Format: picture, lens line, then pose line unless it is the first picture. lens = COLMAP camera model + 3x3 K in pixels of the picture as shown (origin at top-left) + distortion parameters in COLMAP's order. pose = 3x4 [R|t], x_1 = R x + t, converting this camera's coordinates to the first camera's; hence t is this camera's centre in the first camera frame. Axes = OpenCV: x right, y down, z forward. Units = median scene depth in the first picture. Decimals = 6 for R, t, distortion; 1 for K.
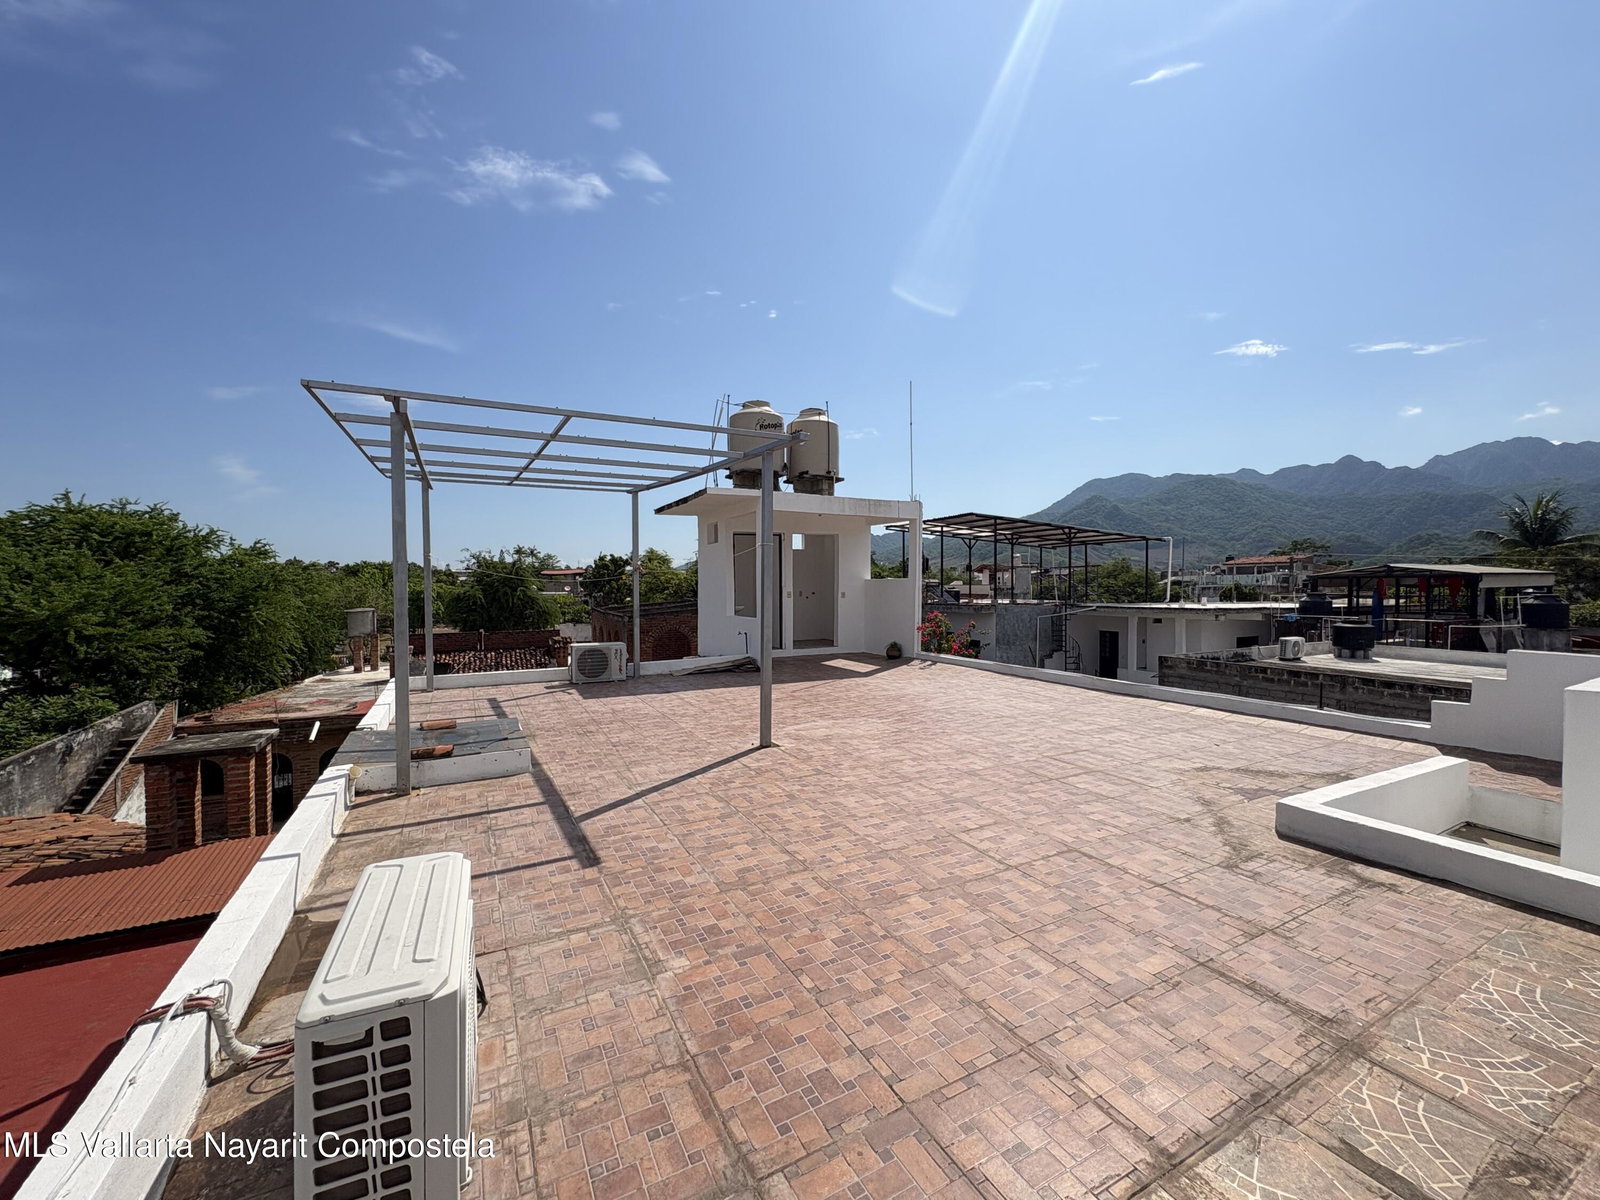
lens RADIAL K [[641.3, 0, 803.7], [0, 641.3, 583.8], [0, 0, 1]] dist [0.000740, -0.000232]
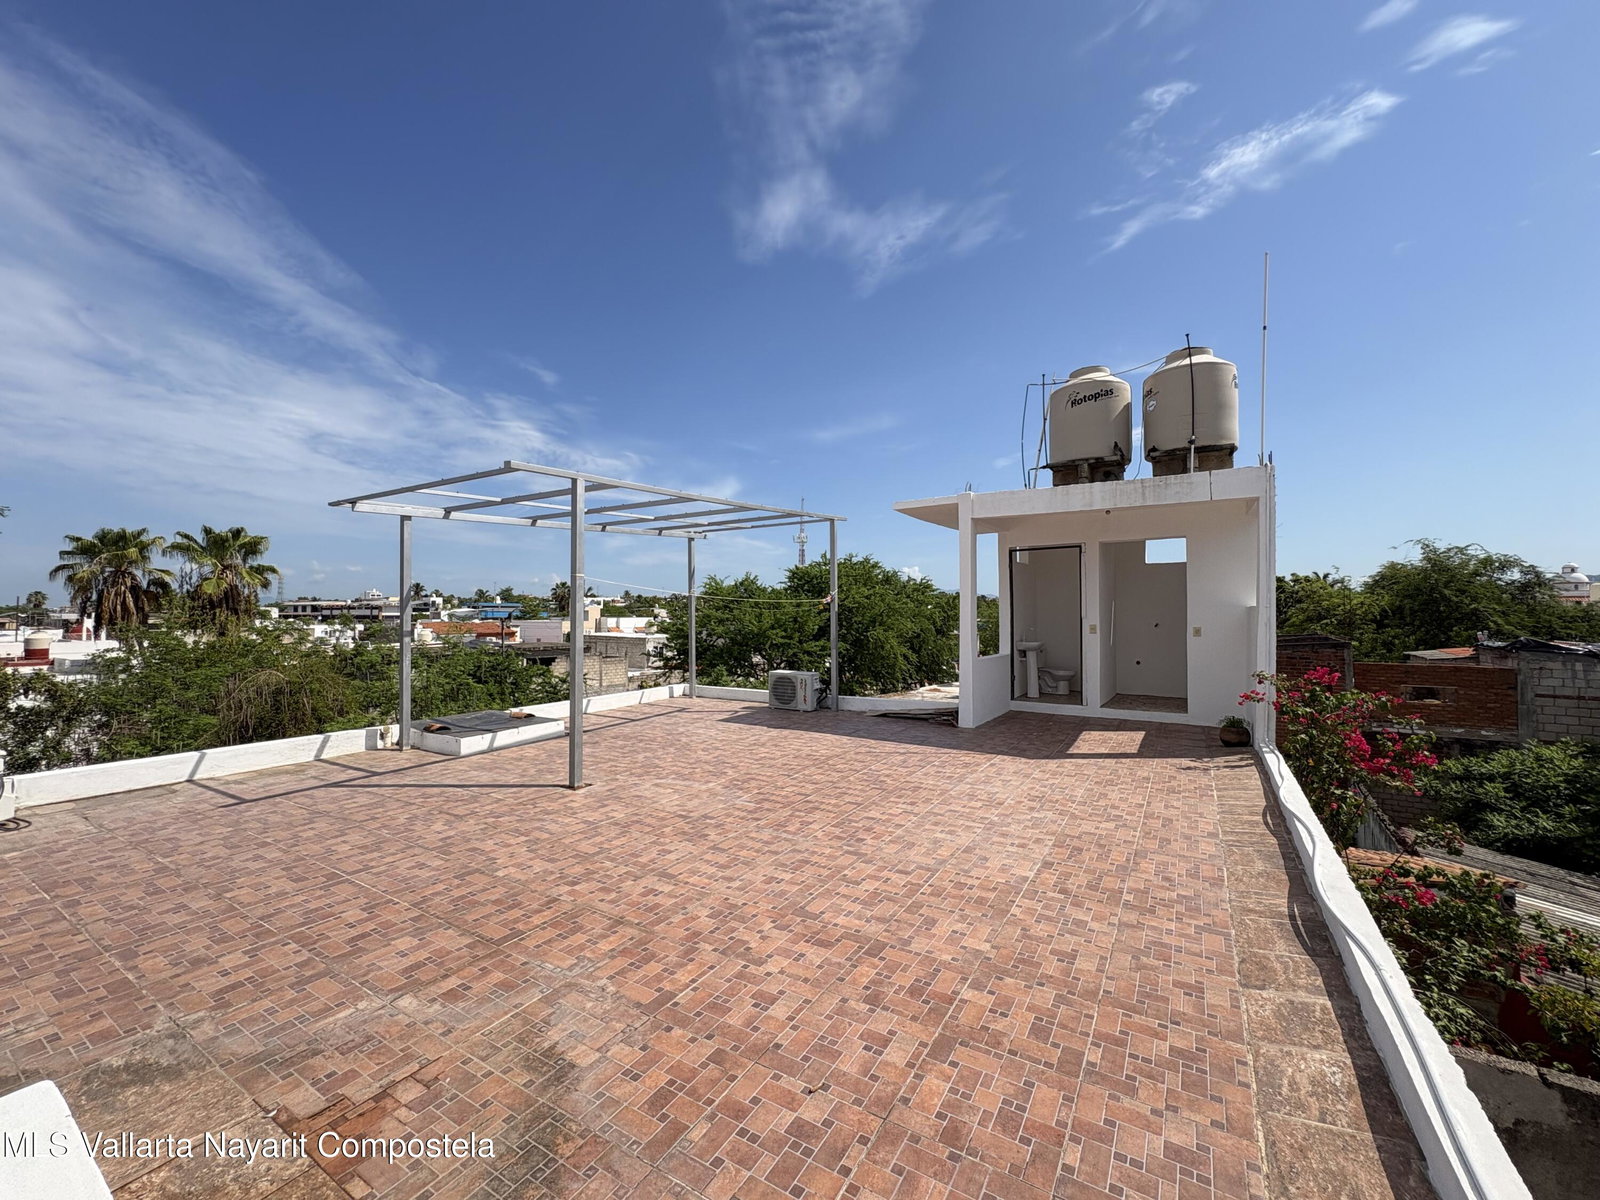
lens RADIAL K [[641.3, 0, 803.8], [0, 641.3, 603.5], [0, 0, 1]] dist [0.000740, -0.000232]
pose [[0.503447, -0.008604, -0.863983, 0.416533], [0.000075, 0.999951, -0.009914, -0.004215], [0.864026, 0.004926, 0.503423, 0.360149]]
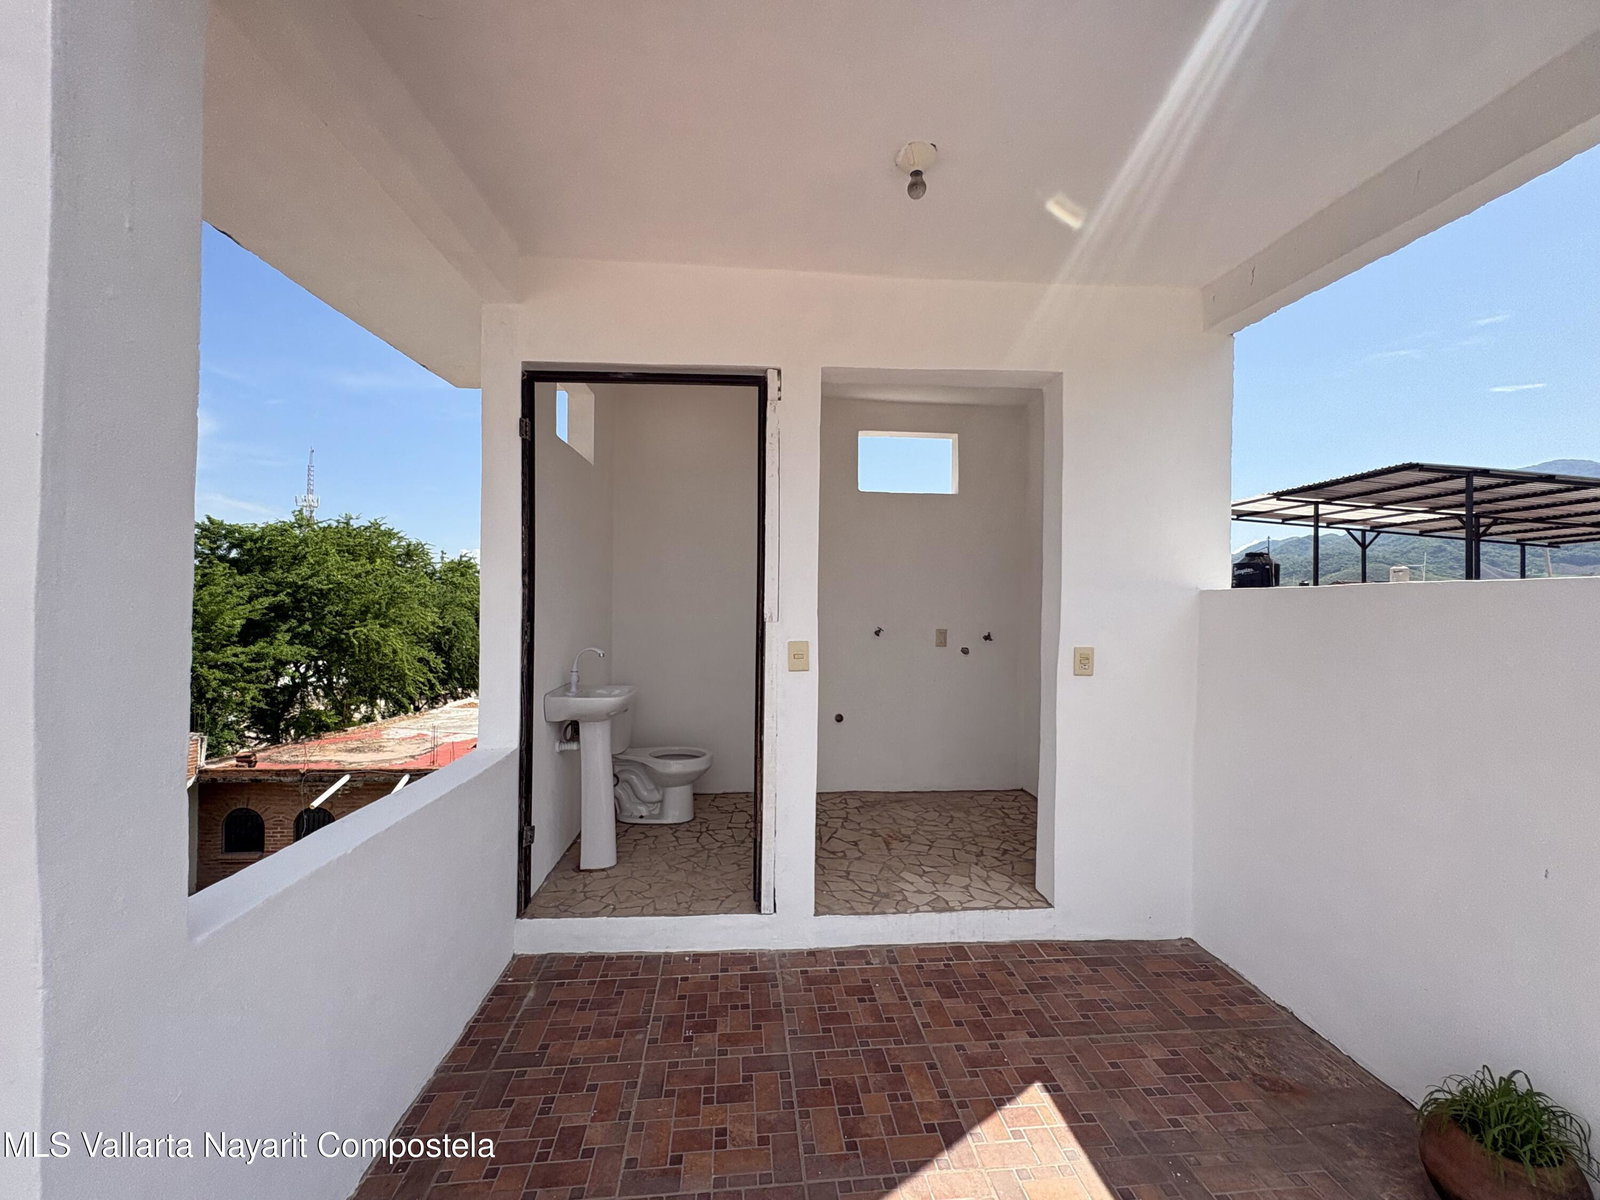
lens RADIAL K [[641.3, 0, 792.6], [0, 641.3, 596.3], [0, 0, 1]] dist [0.000740, -0.000232]
pose [[0.916173, 0.008456, -0.400695, 0.059093], [-0.012372, 0.999898, -0.007186, -0.001383], [0.400593, 0.011541, 0.916183, 0.784617]]
